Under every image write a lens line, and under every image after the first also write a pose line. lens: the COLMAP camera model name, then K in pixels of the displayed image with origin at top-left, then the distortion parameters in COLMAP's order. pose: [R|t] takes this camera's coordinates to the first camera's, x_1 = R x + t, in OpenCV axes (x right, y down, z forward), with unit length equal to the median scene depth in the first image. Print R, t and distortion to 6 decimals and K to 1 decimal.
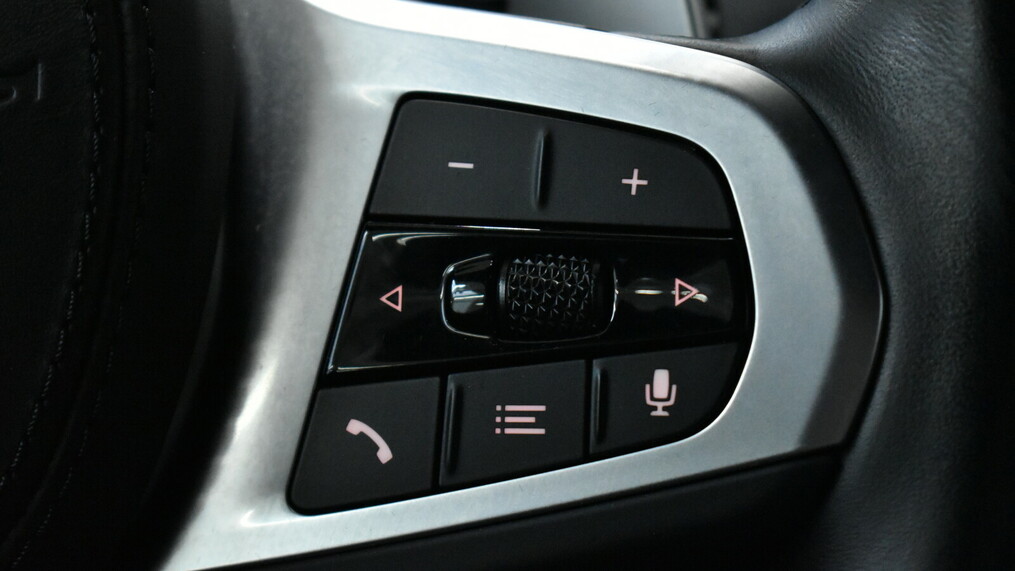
lens RADIAL K [[2573.0, 0, 506.3], [0, 2573.0, 285.7], [0, 0, 1]] dist [0.037526, 0.000000]
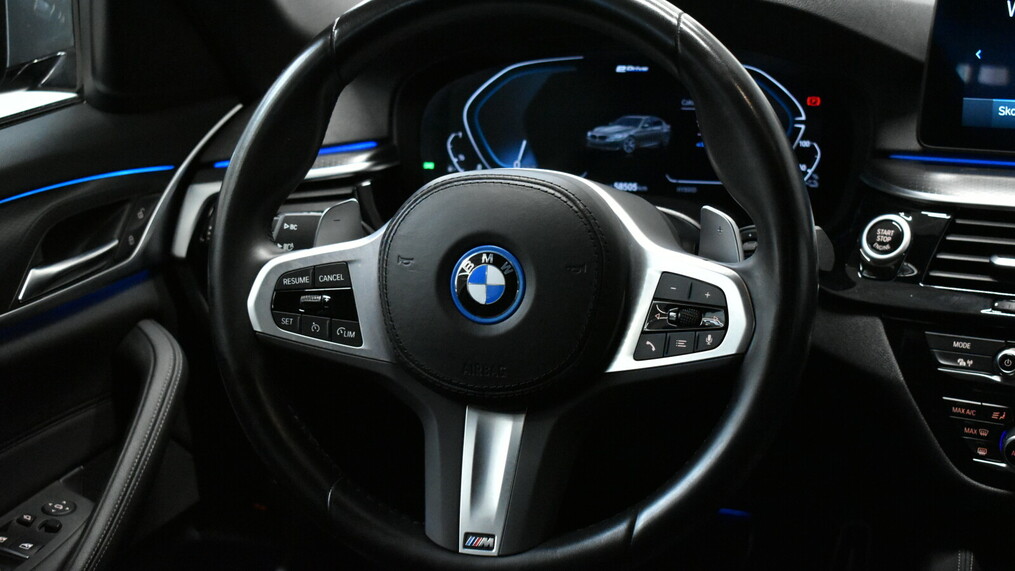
lens RADIAL K [[1686.0, 0, 508.7], [0, 1686.0, 284.9], [0, 0, 1]] dist [0.014826, 0.000000]
pose [[0.966476, 0.044501, -0.252870, 0.480201], [-0.028634, 0.997403, 0.066089, -0.252821], [0.255154, -0.056633, 0.965240, -2.088560]]
